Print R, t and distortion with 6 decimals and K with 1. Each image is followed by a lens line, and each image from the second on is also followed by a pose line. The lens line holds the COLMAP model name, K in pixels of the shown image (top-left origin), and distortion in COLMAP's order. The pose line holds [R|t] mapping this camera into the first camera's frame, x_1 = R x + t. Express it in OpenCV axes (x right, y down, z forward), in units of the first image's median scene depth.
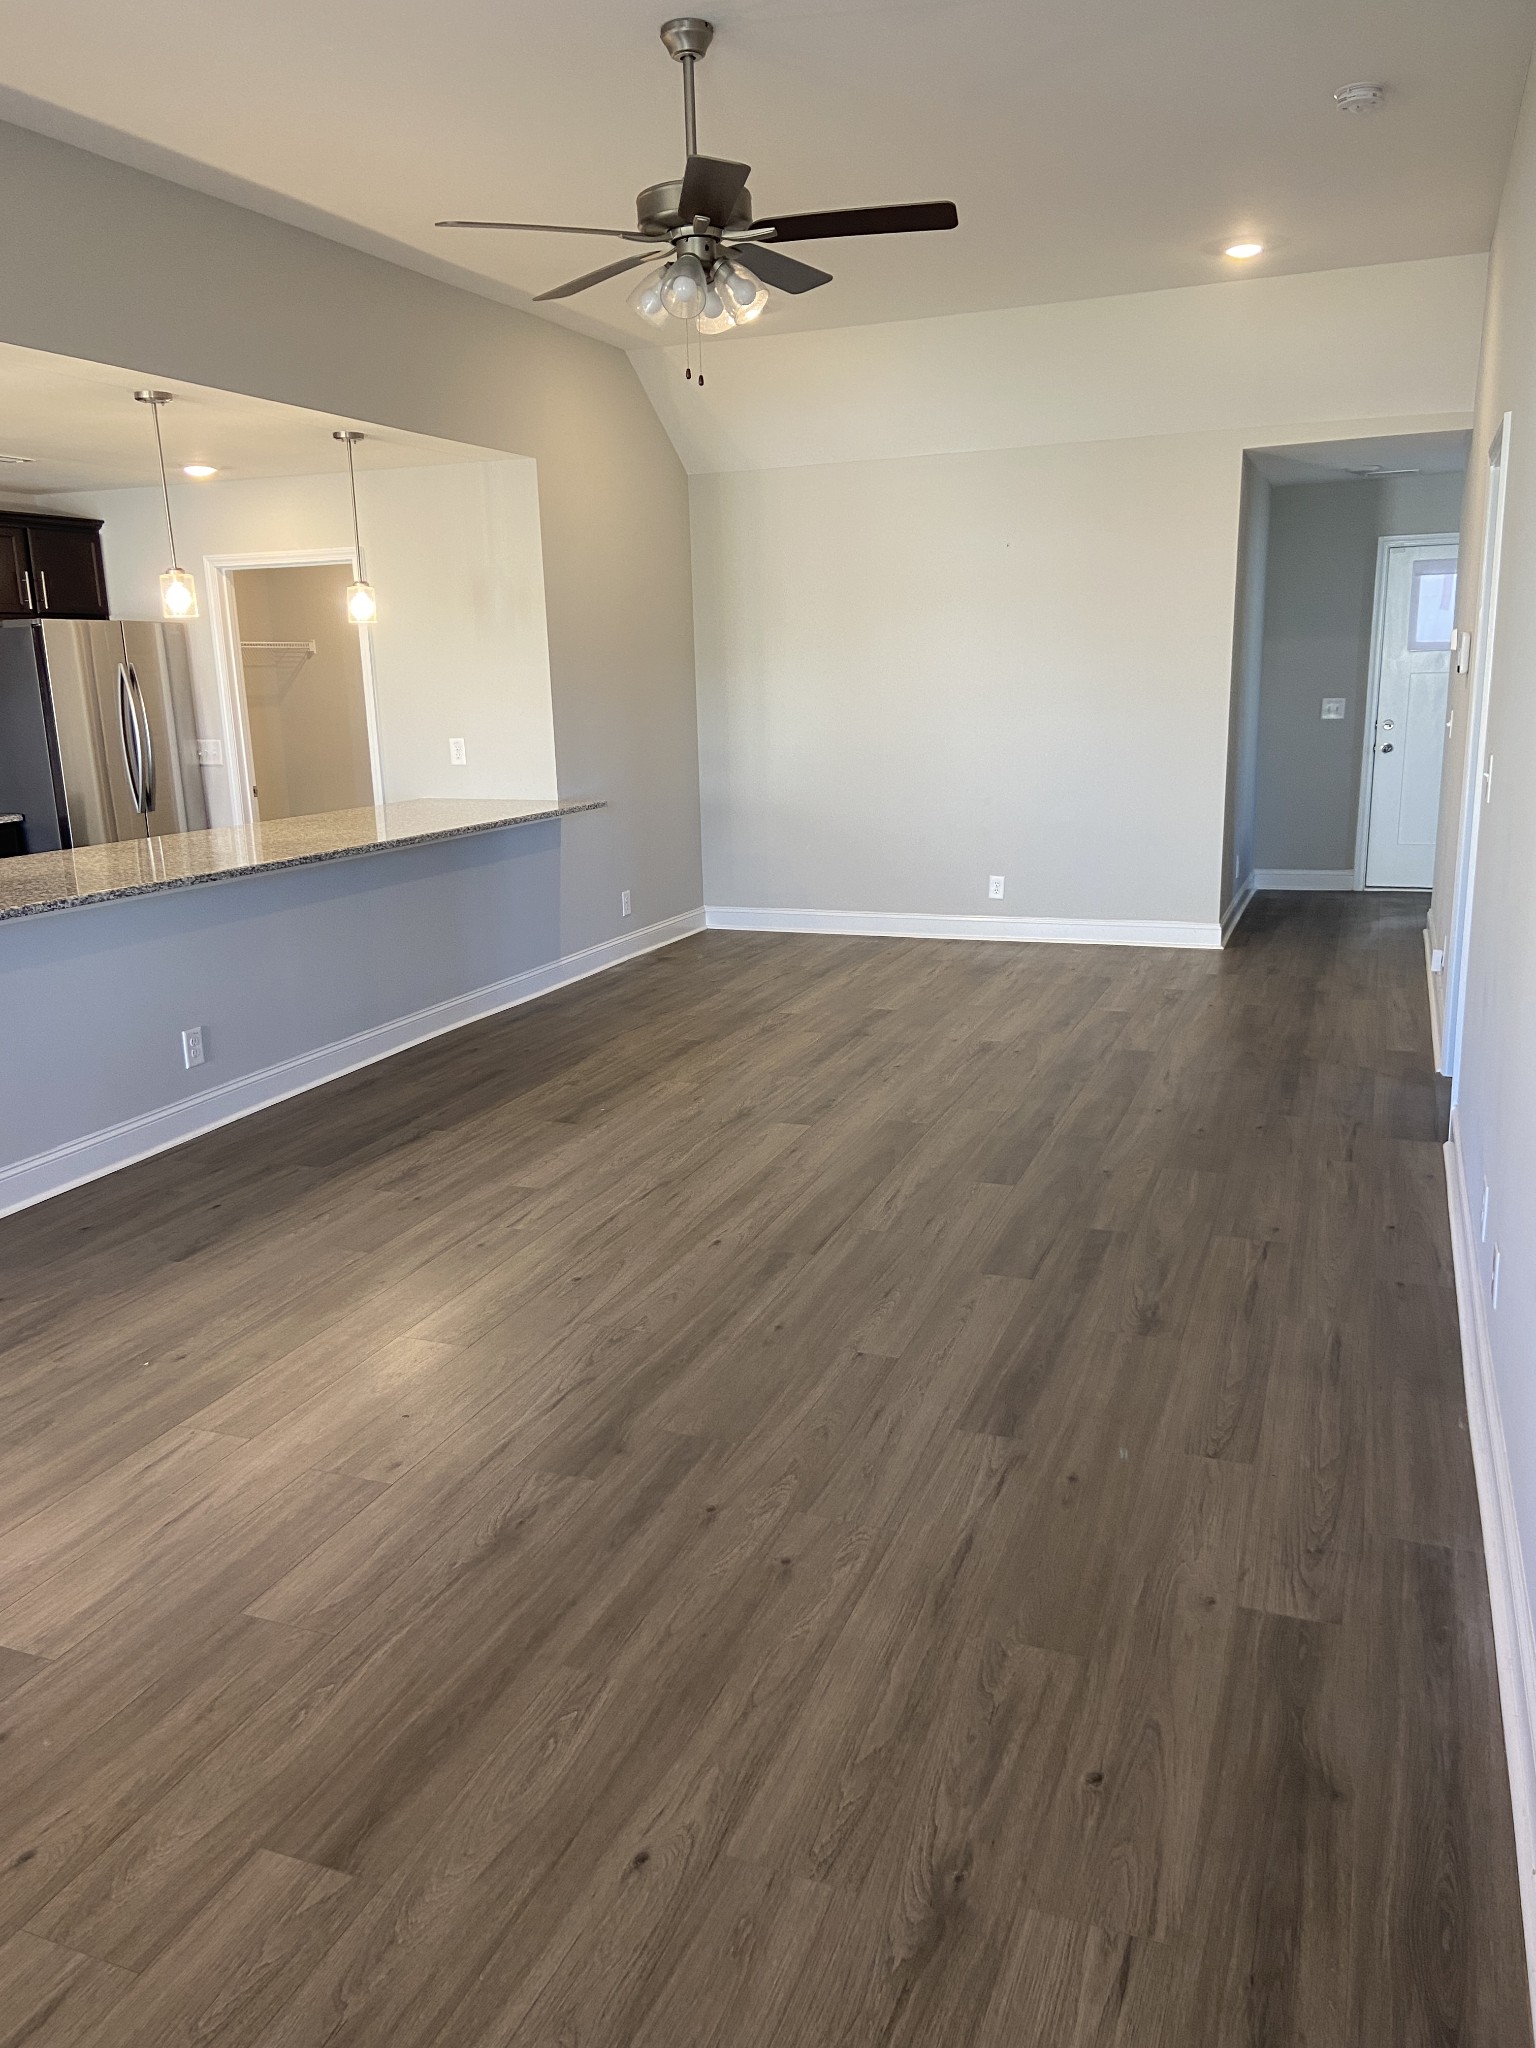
lens RADIAL K [[1546.8, 0, 761.3], [0, 1546.8, 1024.9], [0, 0, 1]] dist [0.099558, -0.104209]
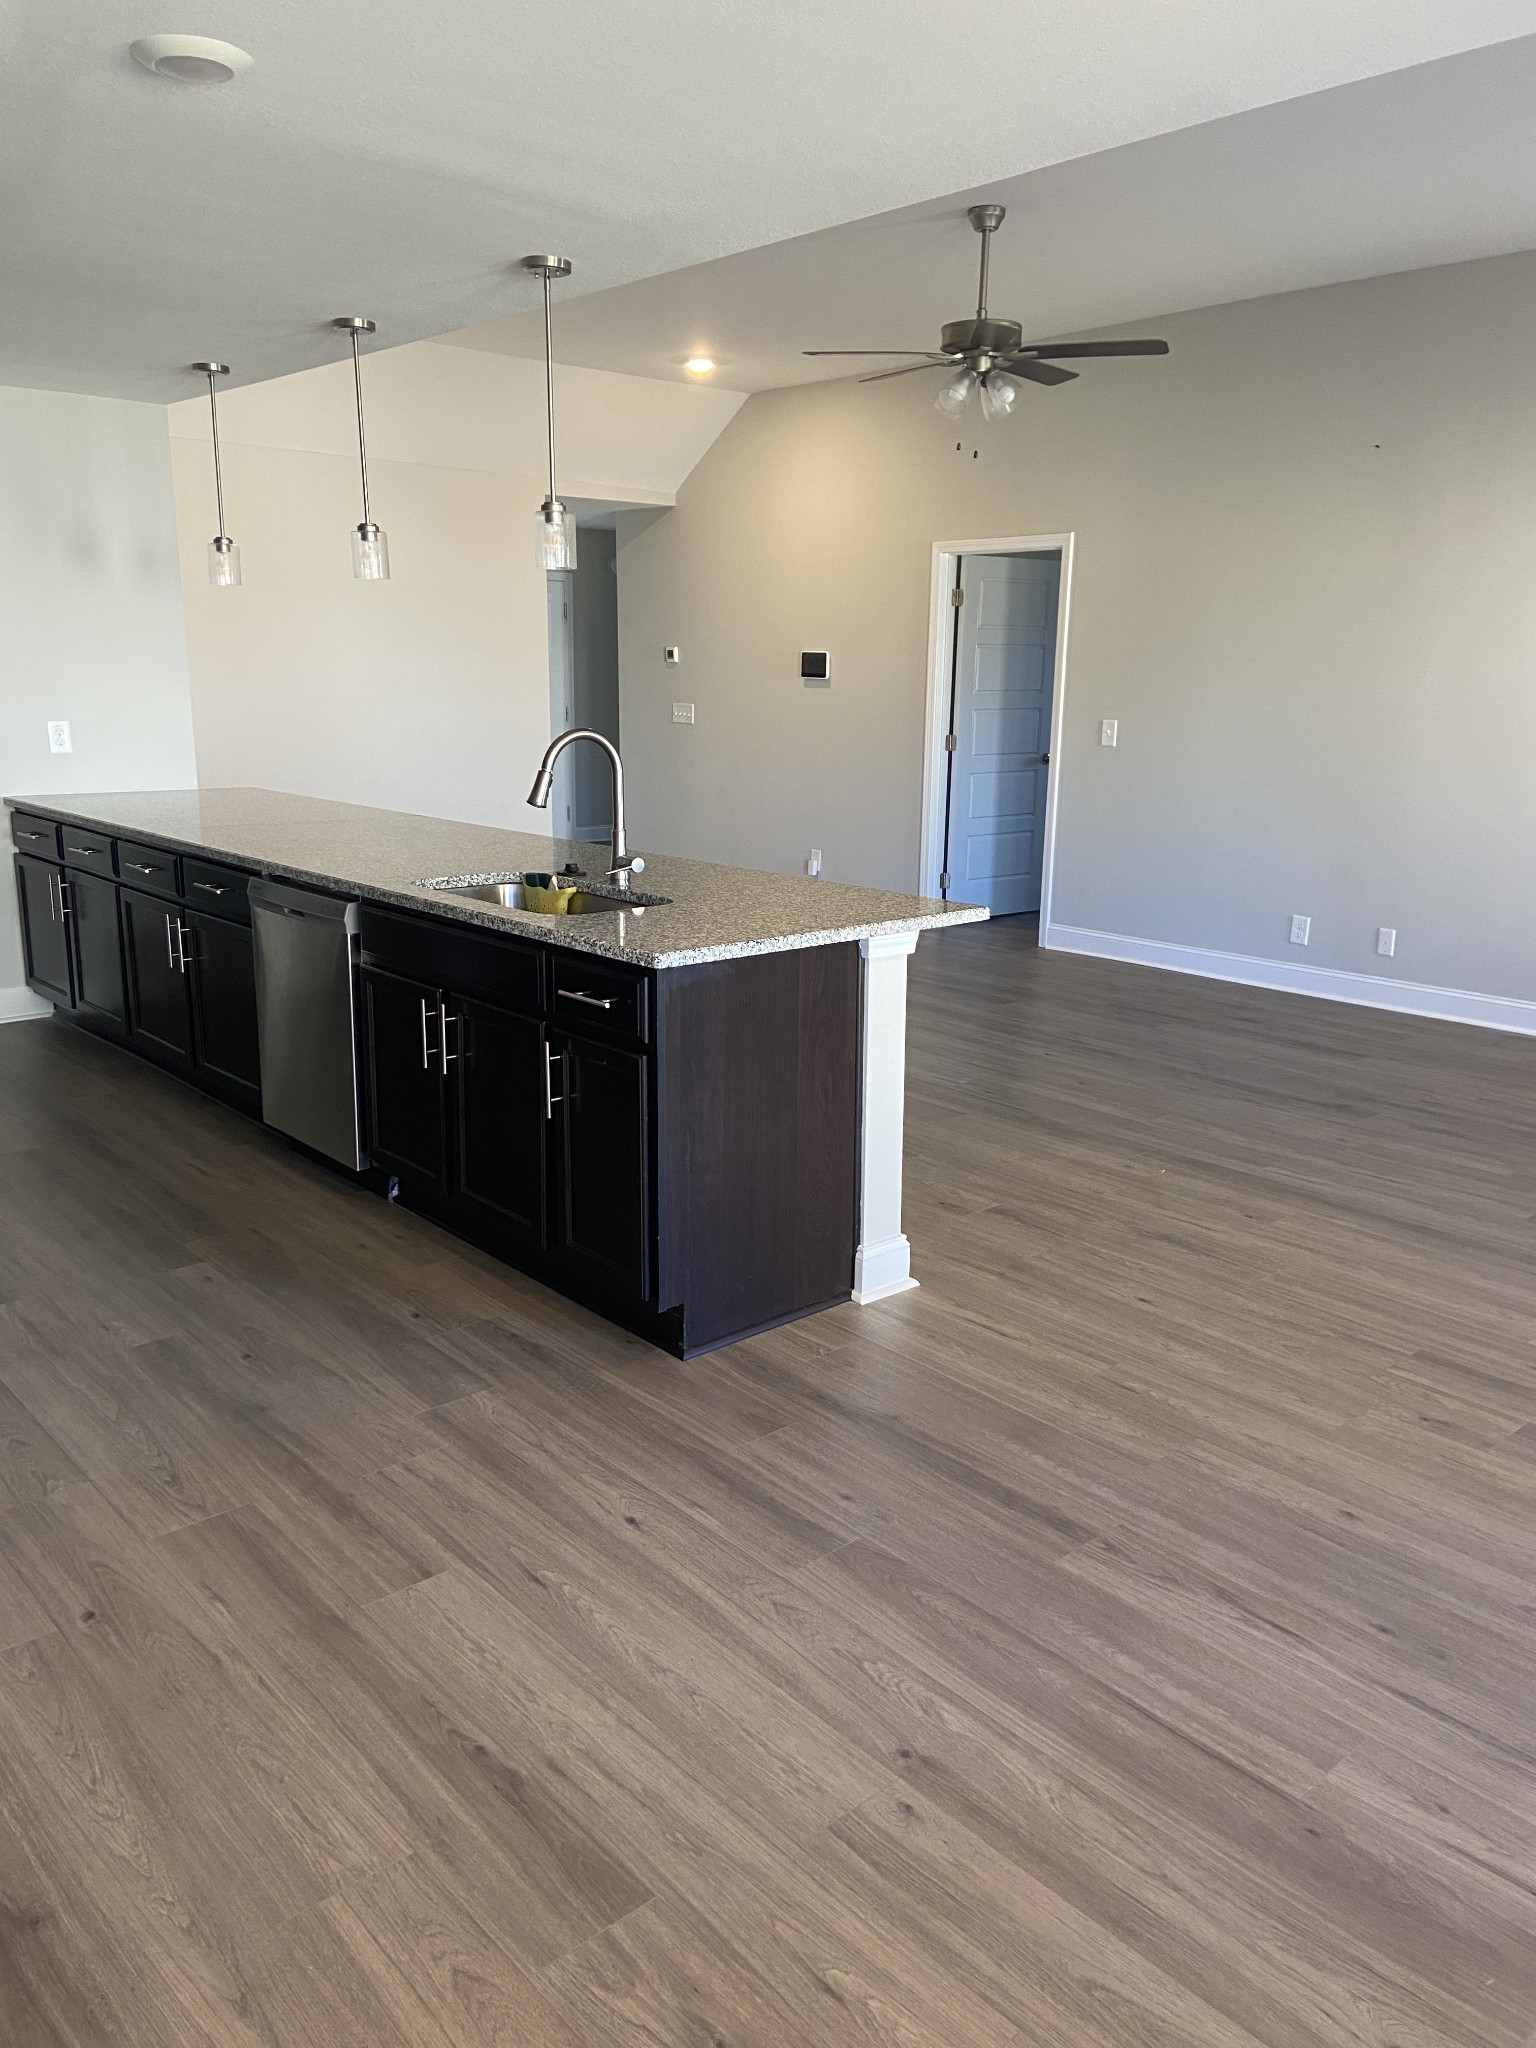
lens RADIAL K [[1546.8, 0, 760.8], [0, 1546.8, 1030.0], [0, 0, 1]] dist [0.099558, -0.104209]
pose [[0.444860, -0.167699, 0.879759, -1.024344], [0.182551, 0.978669, 0.094244, -0.047930], [-0.876798, 0.118675, 0.465984, 0.411043]]
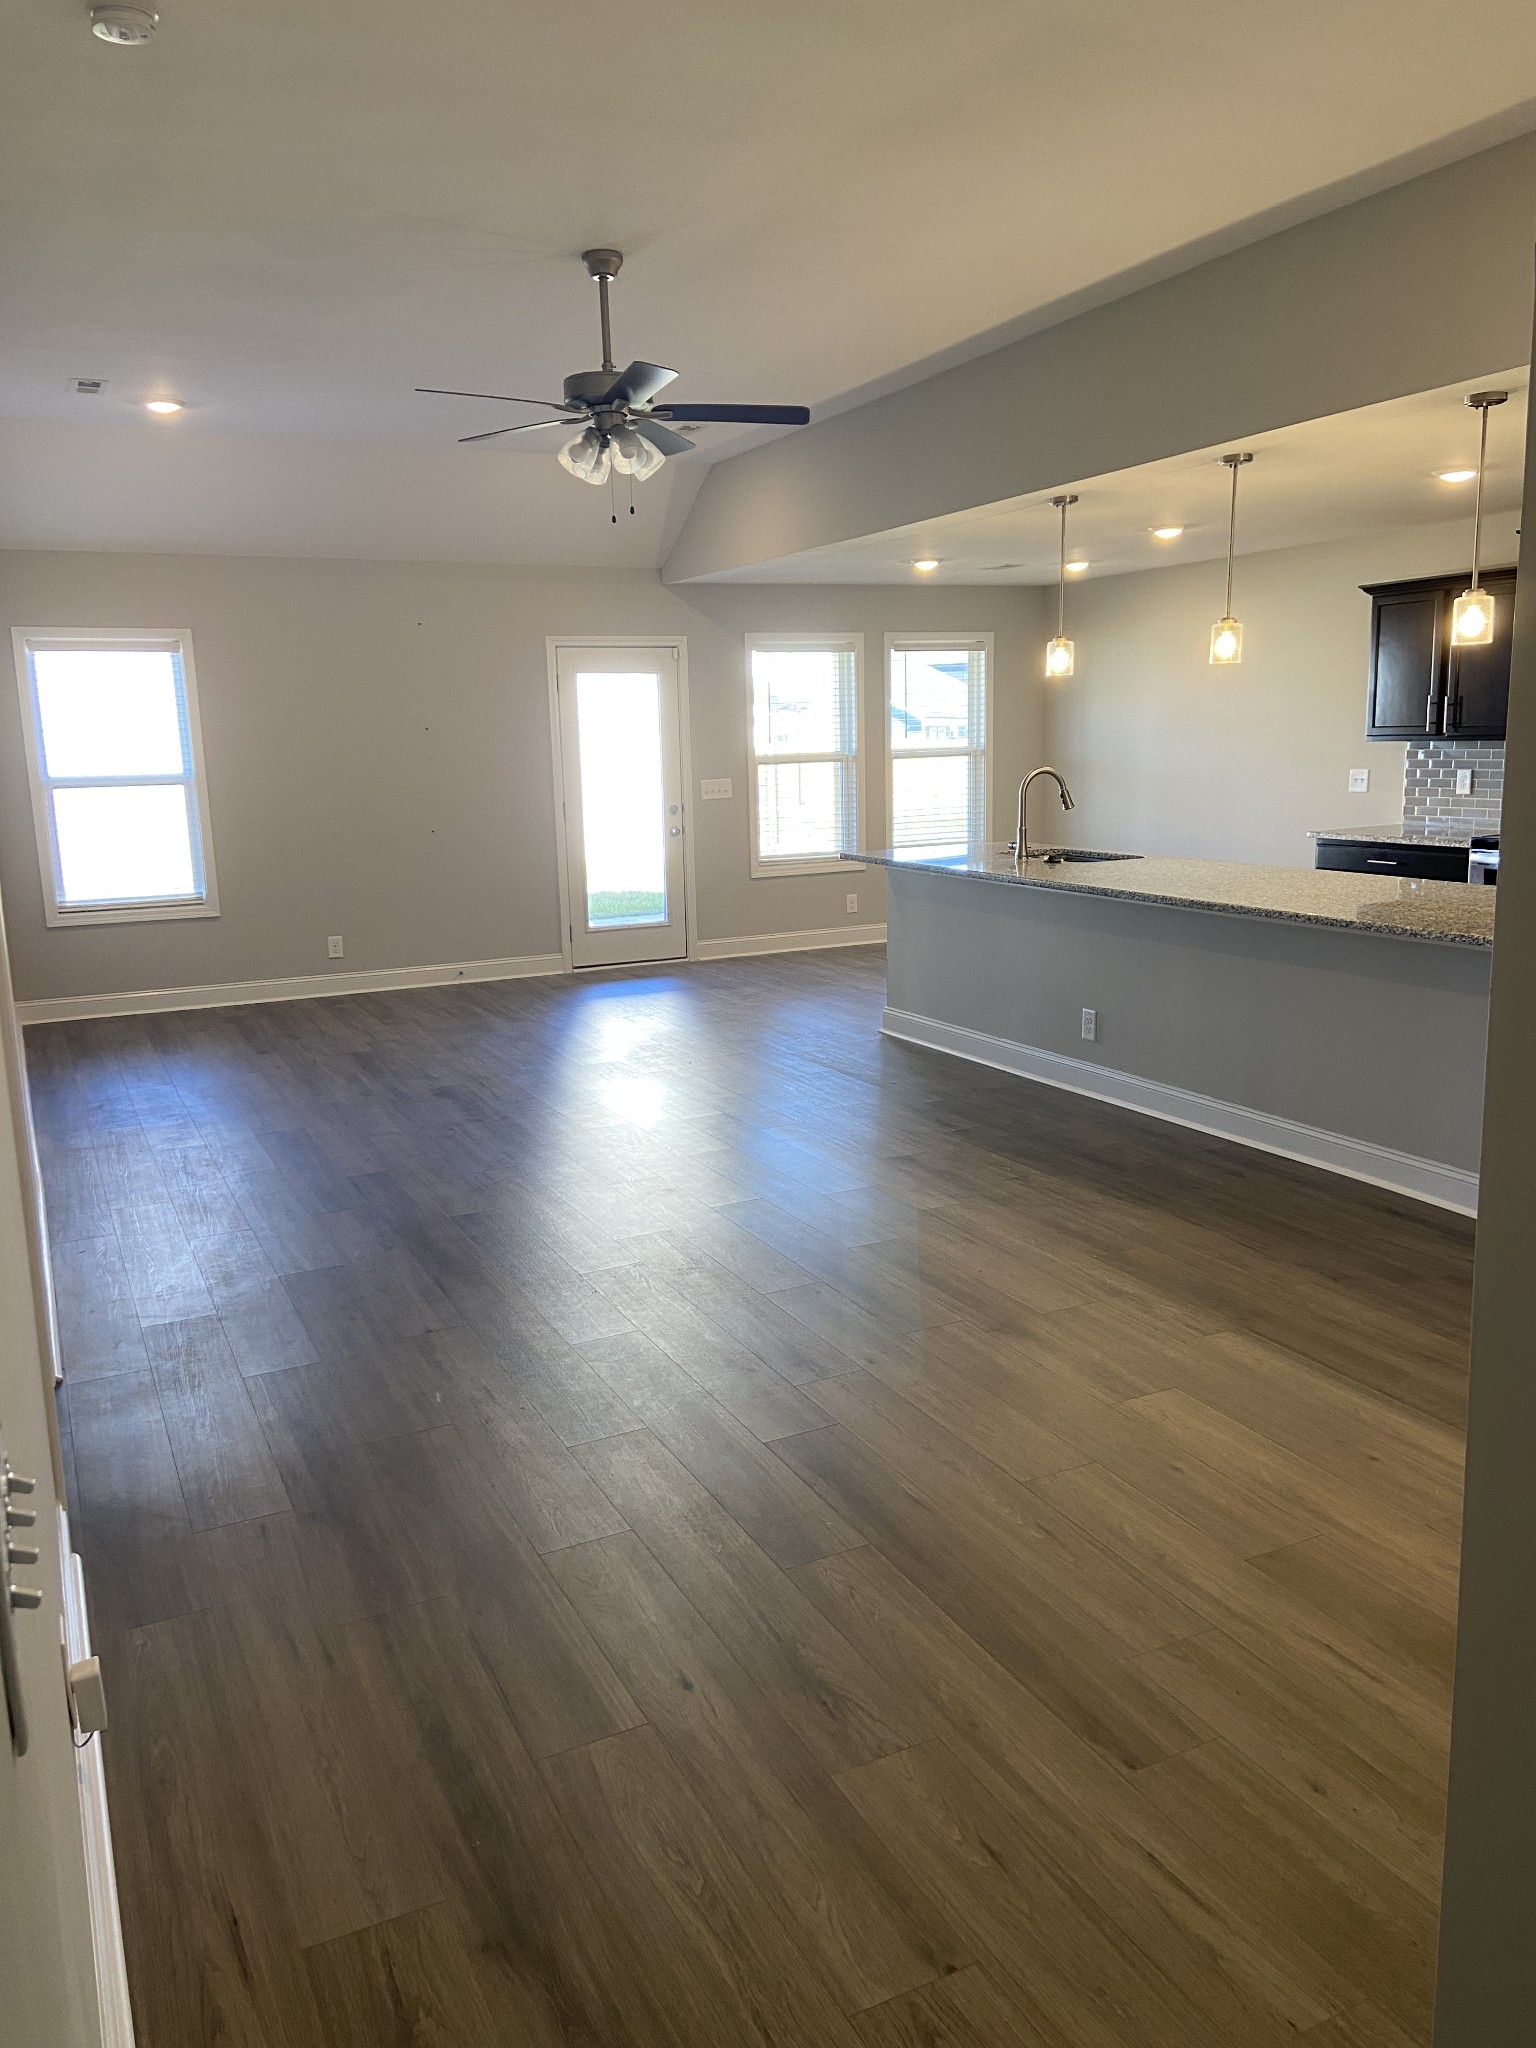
lens RADIAL K [[1546.8, 0, 760.2], [0, 1546.8, 1019.9], [0, 0, 1]] dist [0.099558, -0.104209]
pose [[-0.676151, 0.186592, -0.712744, 0.605071], [-0.116720, 0.928053, 0.353687, -0.348504], [0.727459, 0.322337, -0.605725, 1.392834]]
